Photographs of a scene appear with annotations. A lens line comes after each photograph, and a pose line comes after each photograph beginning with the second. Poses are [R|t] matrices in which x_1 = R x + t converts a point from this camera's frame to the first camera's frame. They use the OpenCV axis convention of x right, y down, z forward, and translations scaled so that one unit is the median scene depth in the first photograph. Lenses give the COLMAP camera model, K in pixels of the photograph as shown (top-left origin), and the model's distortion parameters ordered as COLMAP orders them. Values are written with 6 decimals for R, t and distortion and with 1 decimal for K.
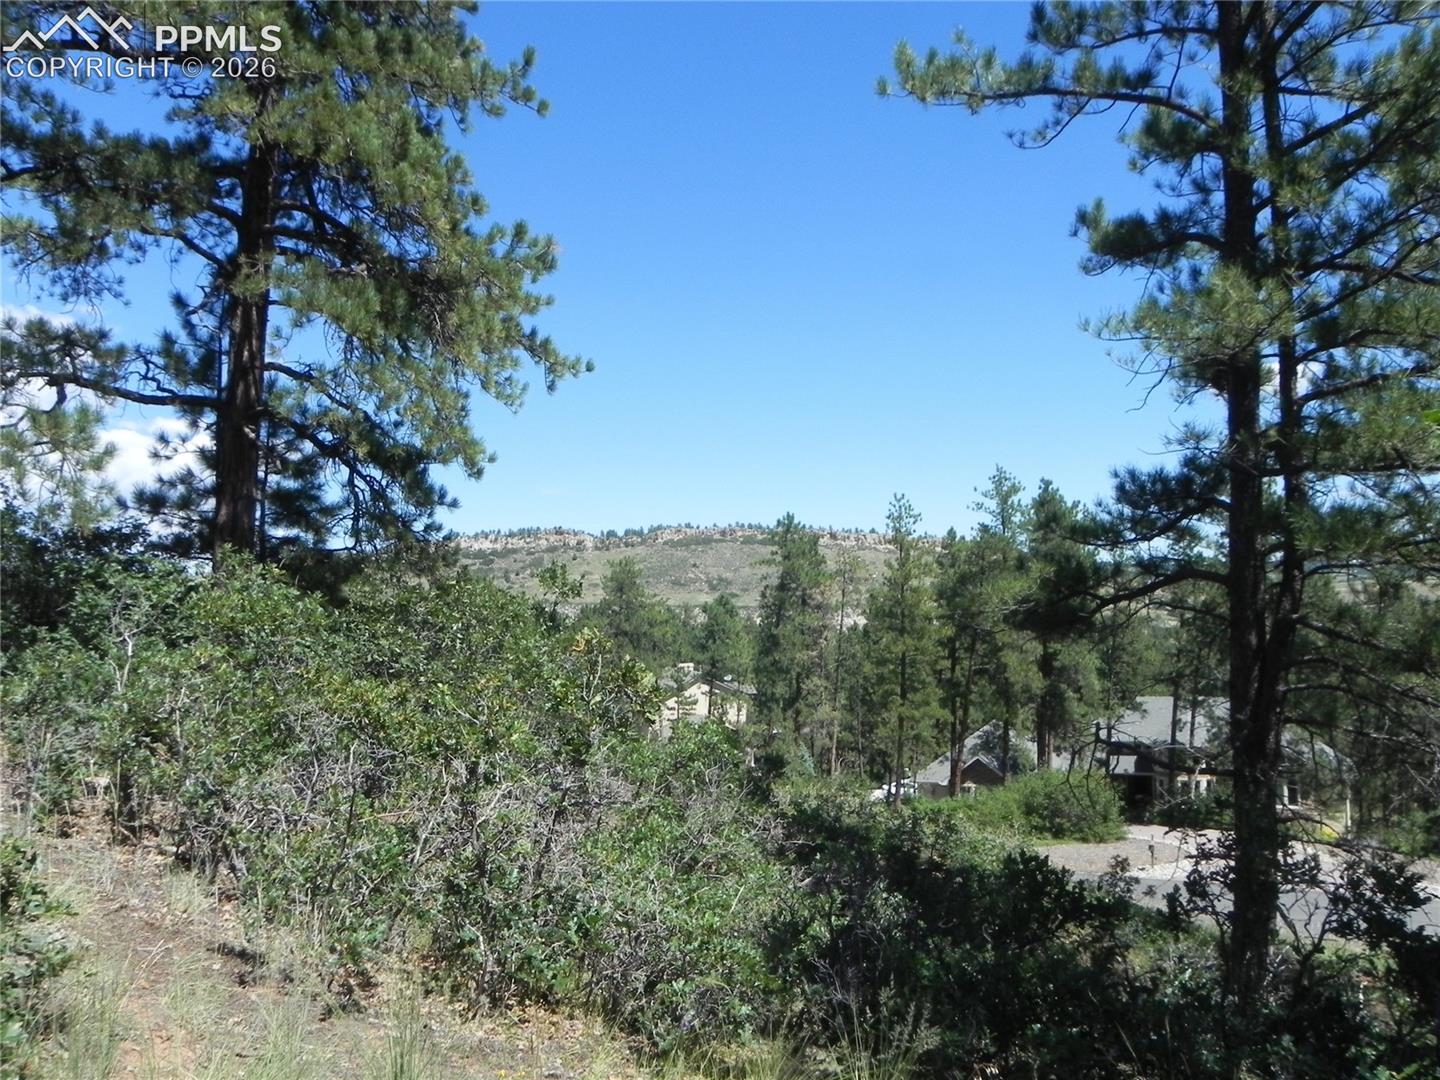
lens RADIAL K [[1137.4, 0, 683.8], [0, 1137.4, 537.5], [0, 0, 1]] dist [-0.151152, 0.094298]
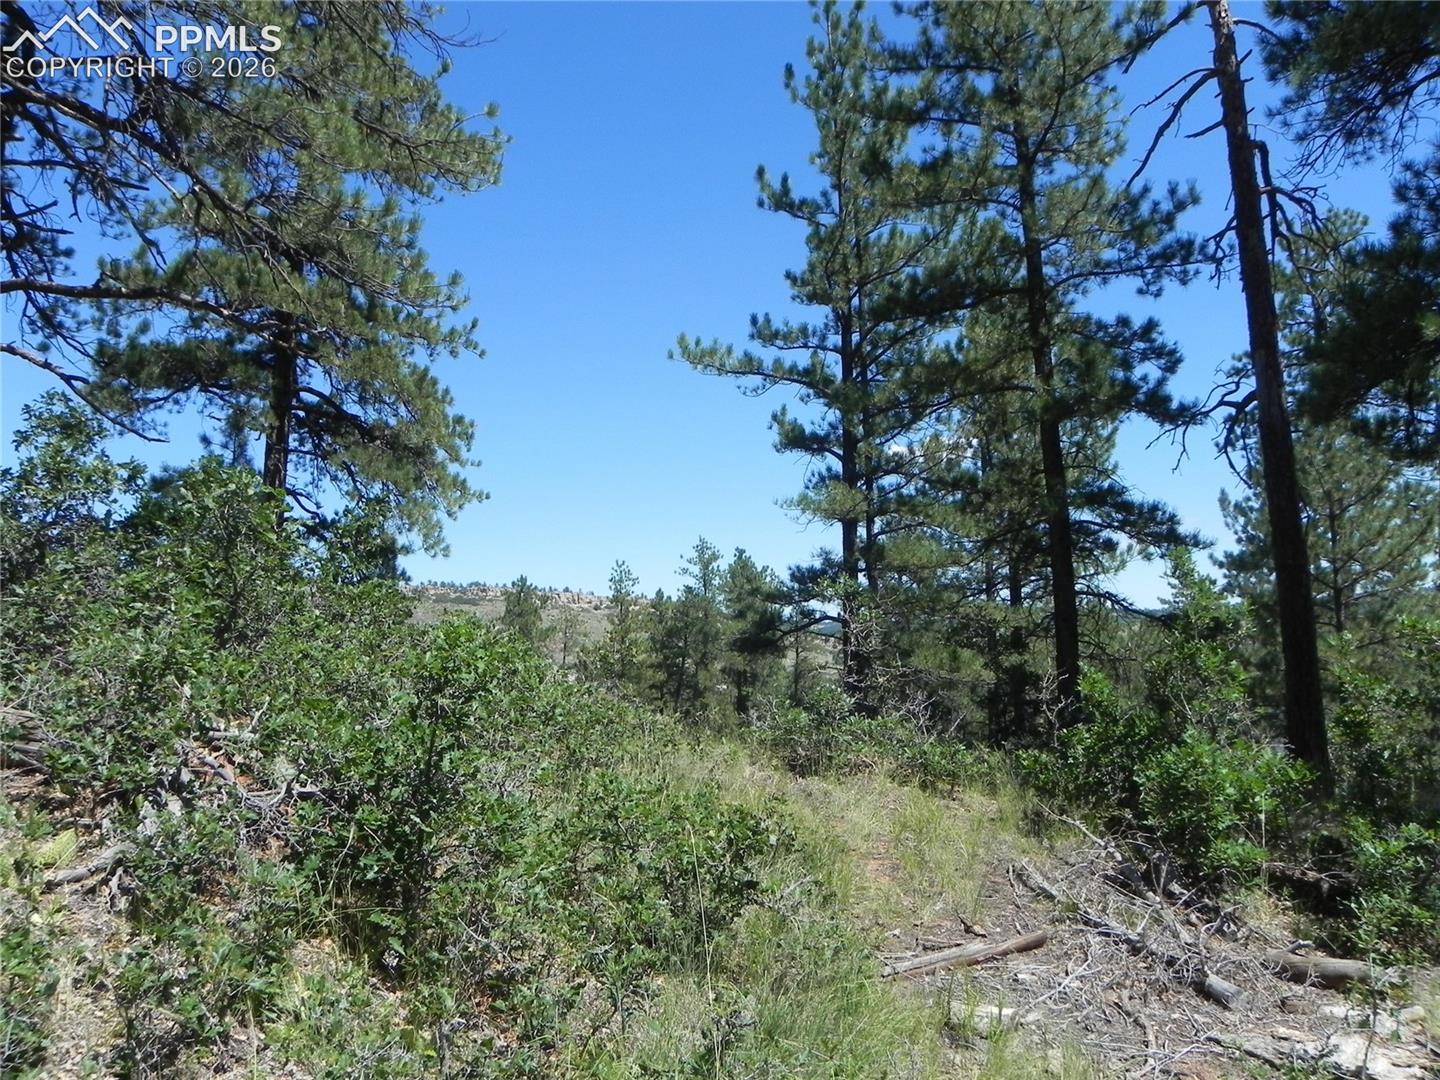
lens RADIAL K [[1137.4, 0, 716.3], [0, 1137.4, 540.2], [0, 0, 1]] dist [-0.151152, 0.094298]
pose [[0.956328, 0.015272, 0.291897, -0.059399], [-0.000812, 0.998769, -0.049595, -0.001174], [-0.292295, 0.047192, 0.955163, -0.162272]]
